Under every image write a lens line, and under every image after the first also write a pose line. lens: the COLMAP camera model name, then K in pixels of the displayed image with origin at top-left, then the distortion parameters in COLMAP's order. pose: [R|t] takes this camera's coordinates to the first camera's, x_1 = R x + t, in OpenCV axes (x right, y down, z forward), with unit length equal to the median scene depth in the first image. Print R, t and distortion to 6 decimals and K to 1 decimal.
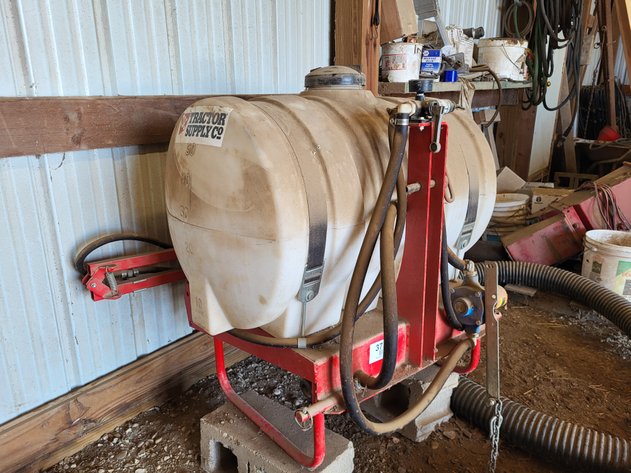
lens RADIAL K [[474.0, 0, 315.8], [0, 474.0, 239.5], [0, 0, 1]] dist [0.040716, -0.031554]
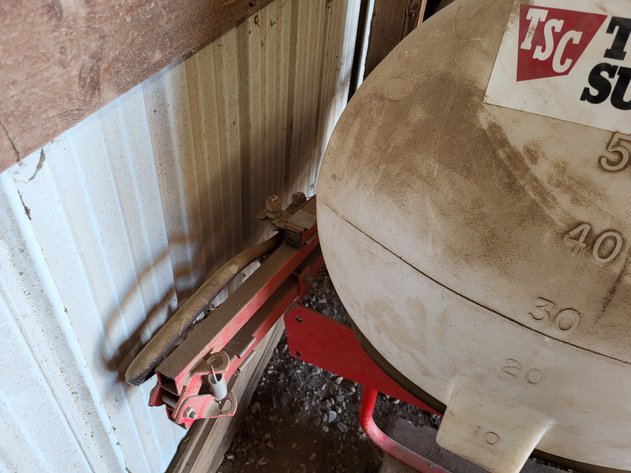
lens RADIAL K [[474.0, 0, 314.0], [0, 474.0, 233.0], [0, 0, 1]] dist [0.040716, -0.031554]
pose [[0.934377, -0.175723, 0.309937, -0.446980], [0.034079, 0.910002, 0.413200, -0.222394], [-0.354652, -0.375522, 0.856274, 0.620082]]
